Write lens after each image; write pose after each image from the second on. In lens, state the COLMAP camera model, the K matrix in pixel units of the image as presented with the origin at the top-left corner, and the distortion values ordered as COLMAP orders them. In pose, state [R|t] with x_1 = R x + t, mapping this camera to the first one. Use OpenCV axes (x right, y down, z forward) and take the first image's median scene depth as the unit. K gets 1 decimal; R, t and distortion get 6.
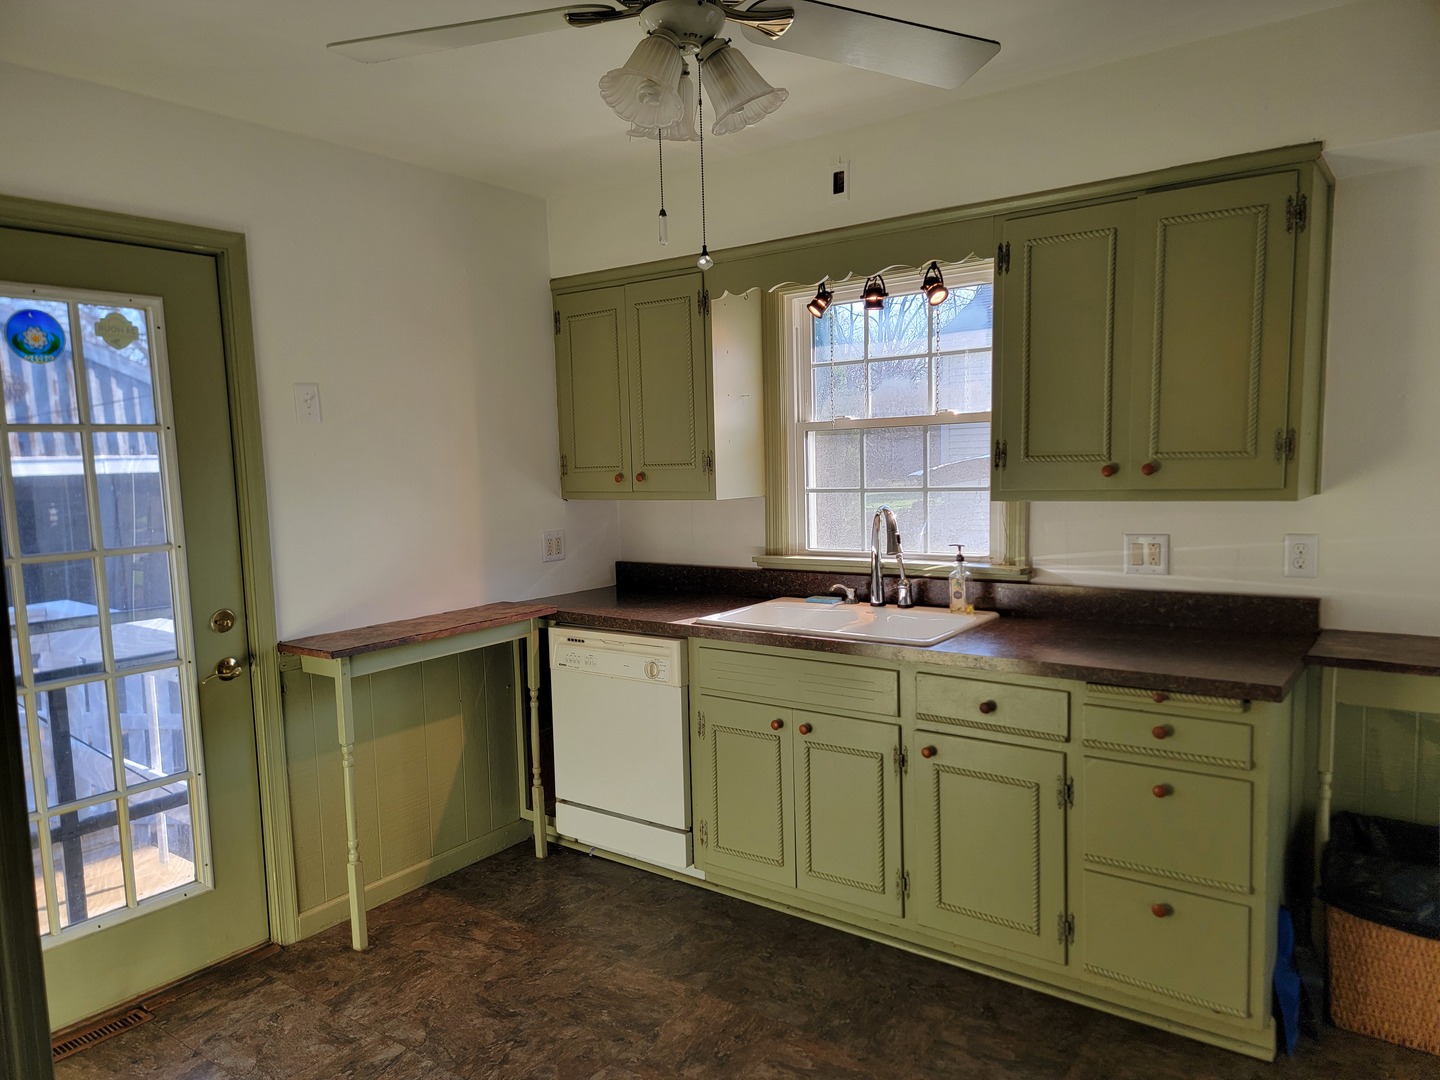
lens RADIAL K [[990.9, 0, 718.2], [0, 990.9, 562.0], [0, 0, 1]] dist [0.096447, -0.080100]
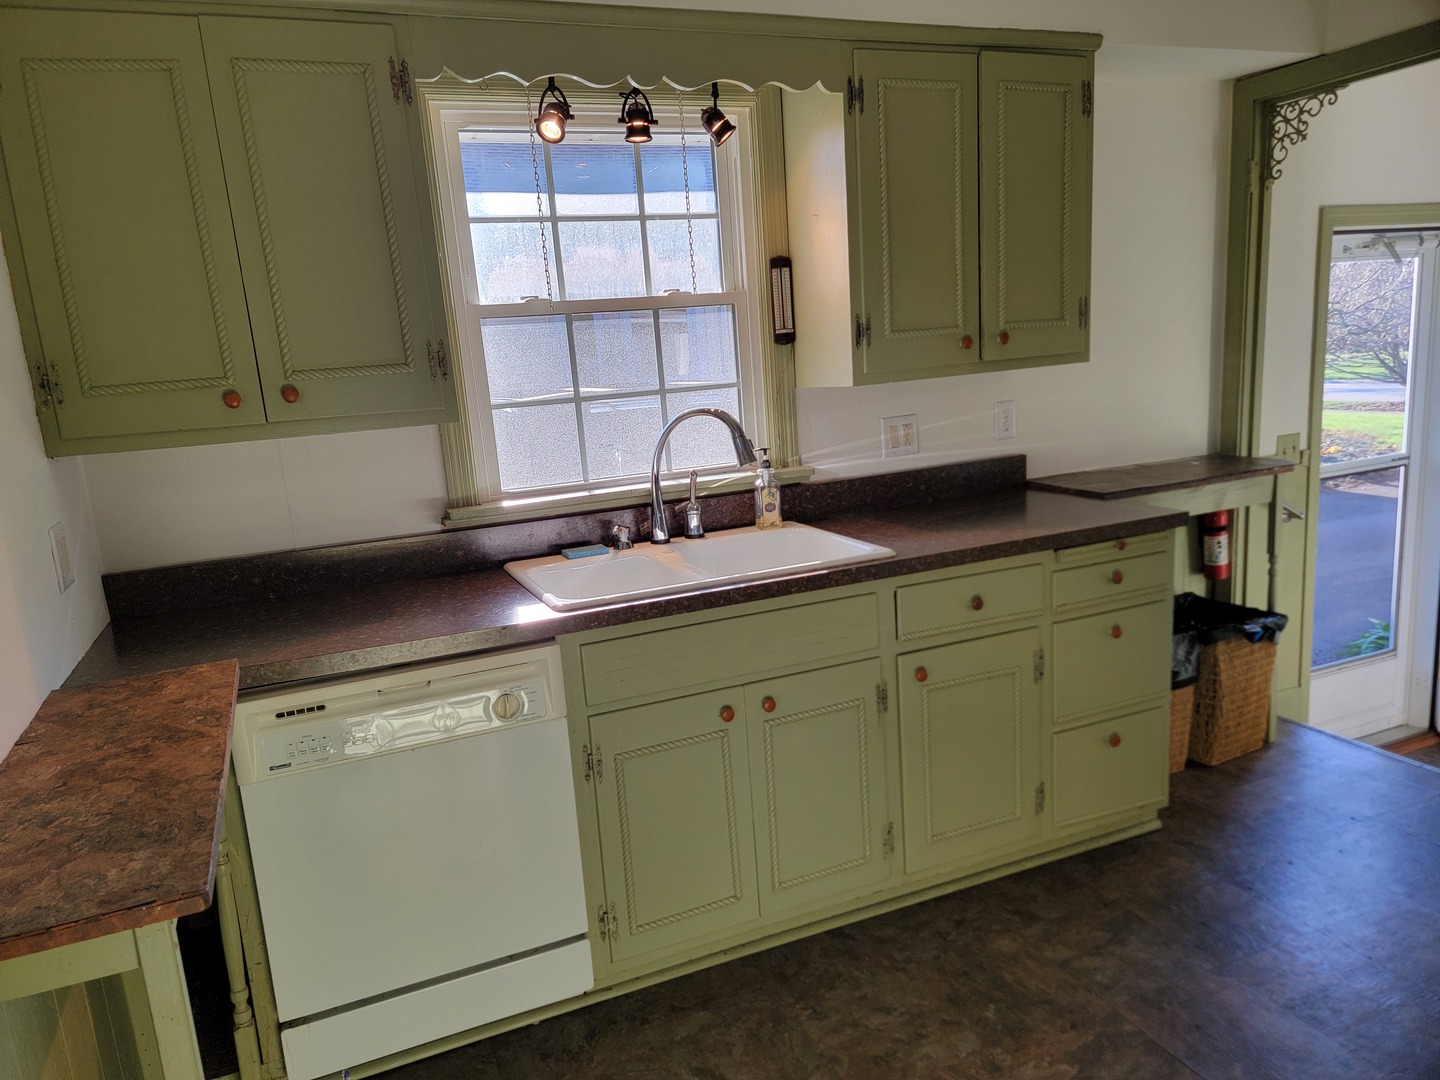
lens RADIAL K [[990.9, 0, 700.3], [0, 990.9, 567.7], [0, 0, 1]] dist [0.096447, -0.080100]
pose [[0.518408, -0.185478, 0.834776, -0.554395], [0.151285, 0.980688, 0.123948, -0.033234], [-0.841645, 0.062034, 0.536457, 0.653707]]
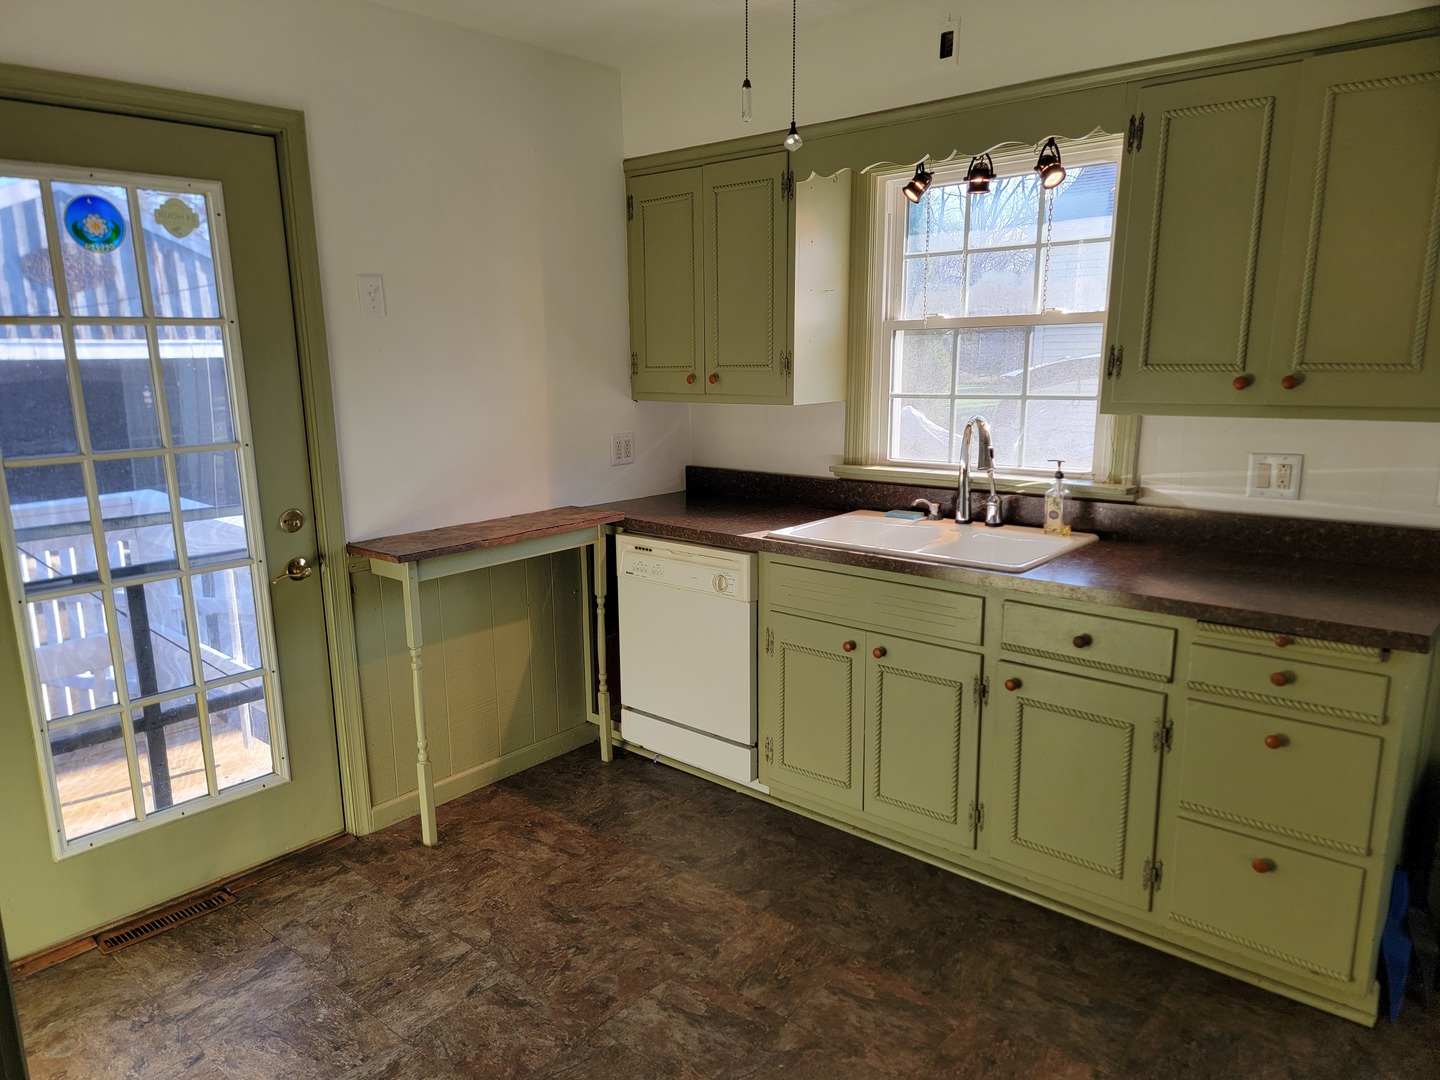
lens RADIAL K [[990.9, 0, 701.4], [0, 990.9, 563.6], [0, 0, 1]] dist [0.096447, -0.080100]
pose [[0.995707, 0.033222, -0.086392, -0.002934], [-0.023635, 0.993683, 0.109710, -0.017524], [0.089491, -0.107197, 0.990202, 0.051304]]
